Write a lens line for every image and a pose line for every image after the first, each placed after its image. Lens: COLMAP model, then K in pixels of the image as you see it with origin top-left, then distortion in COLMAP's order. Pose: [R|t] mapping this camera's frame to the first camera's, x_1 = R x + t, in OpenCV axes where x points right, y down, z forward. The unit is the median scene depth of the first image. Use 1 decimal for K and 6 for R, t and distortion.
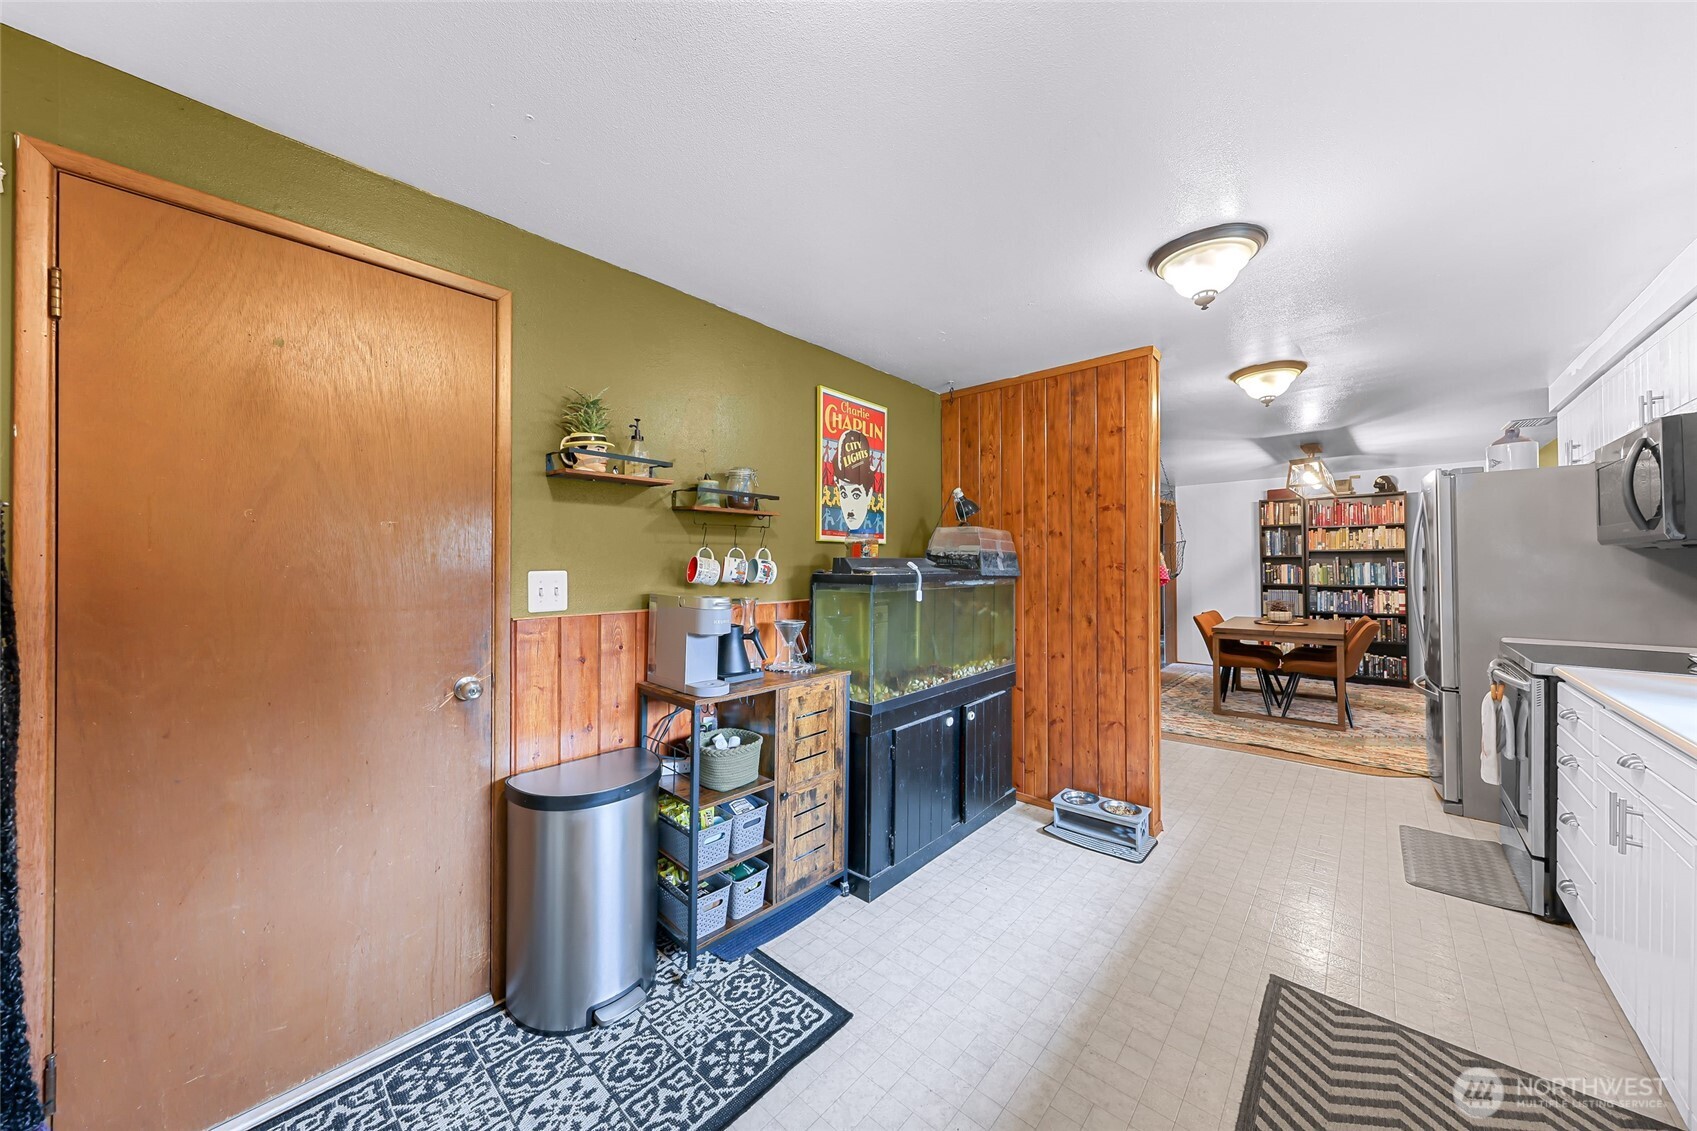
lens RADIAL K [[582.0, 0, 840.9], [0, 582.0, 560.0], [0, 0, 1]] dist [0.000362, 0.000071]
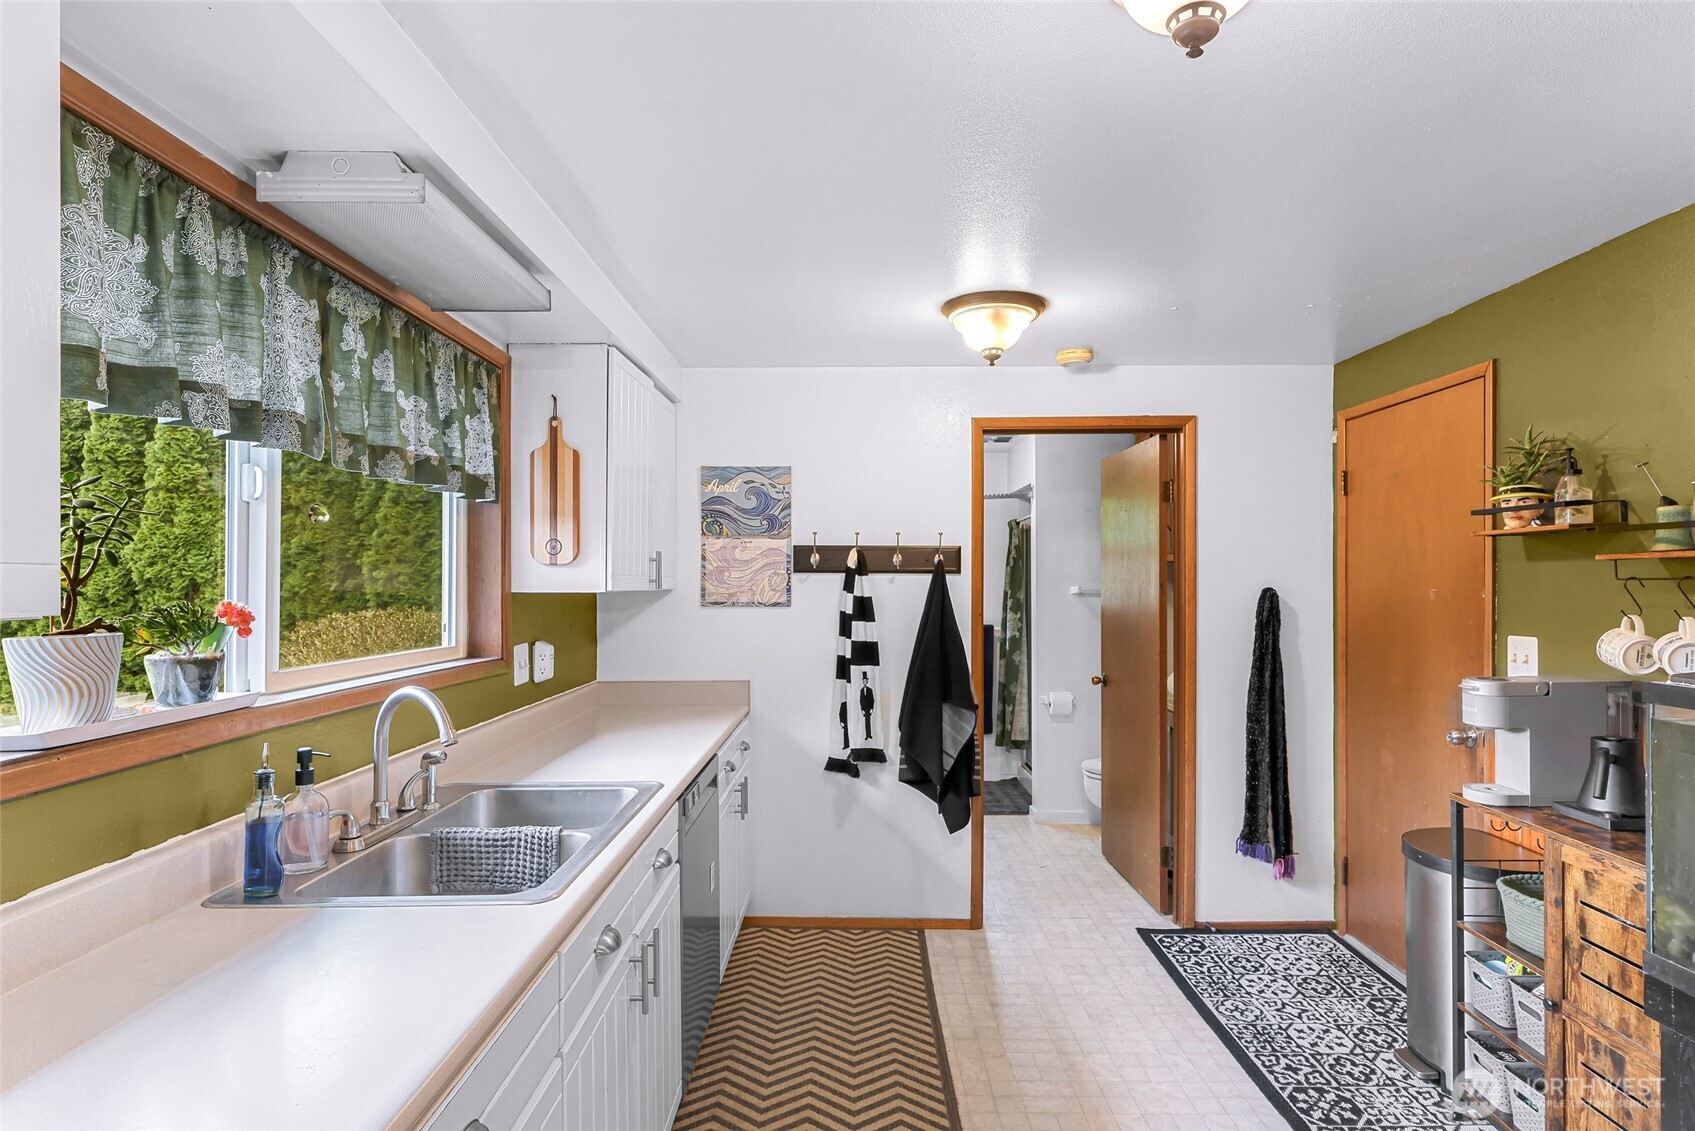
lens RADIAL K [[892.7, 0, 848.9], [0, 892.7, 586.8], [0, 0, 1]] dist [0.003856, 0.000212]
pose [[-0.742571, 0.004754, -0.669751, 1.368965], [0.004214, 0.999988, 0.002425, -0.074956], [0.669754, -0.001021, -0.742582, 1.460285]]
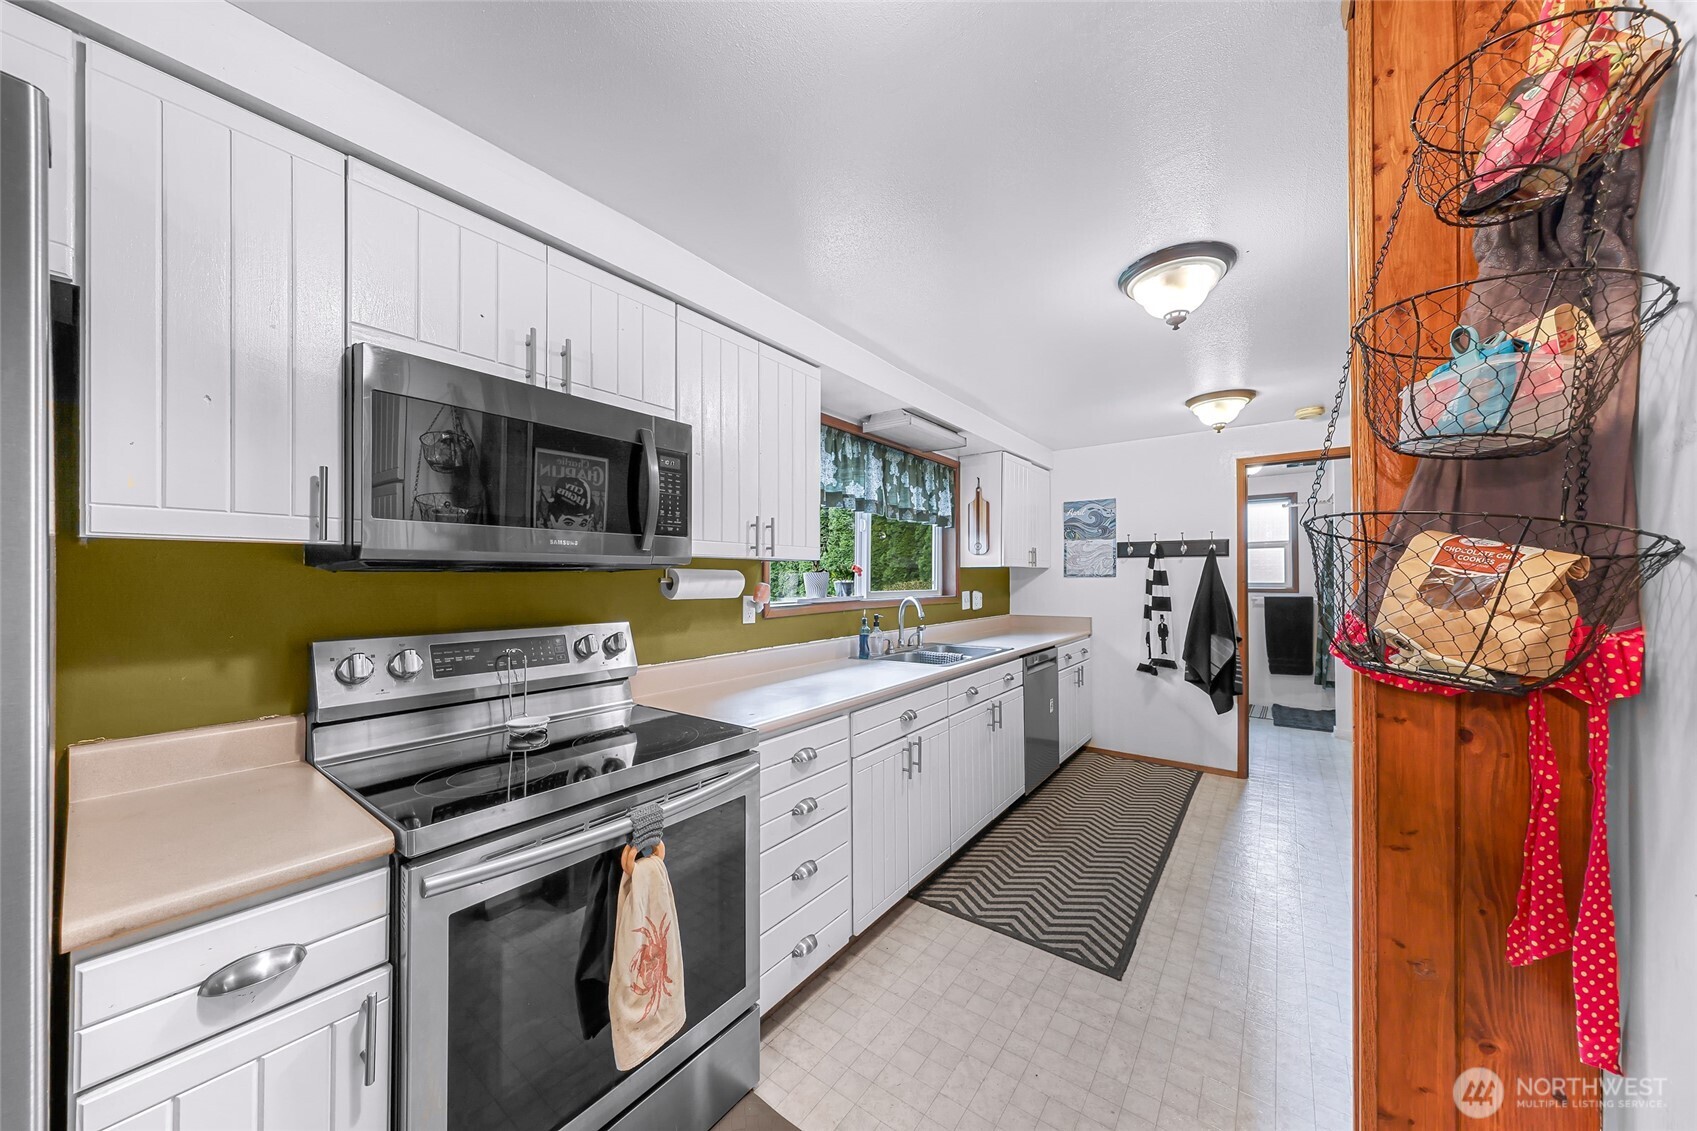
lens RADIAL K [[582.9, 0, 842.0], [0, 582.9, 576.8], [0, 0, 1]] dist [0.000898, 0.000030]
pose [[-0.995687, 0.003576, -0.092706, 1.437600], [0.004220, 0.999968, -0.006746, -0.010528], [0.092679, -0.007108, -0.995671, 2.162892]]
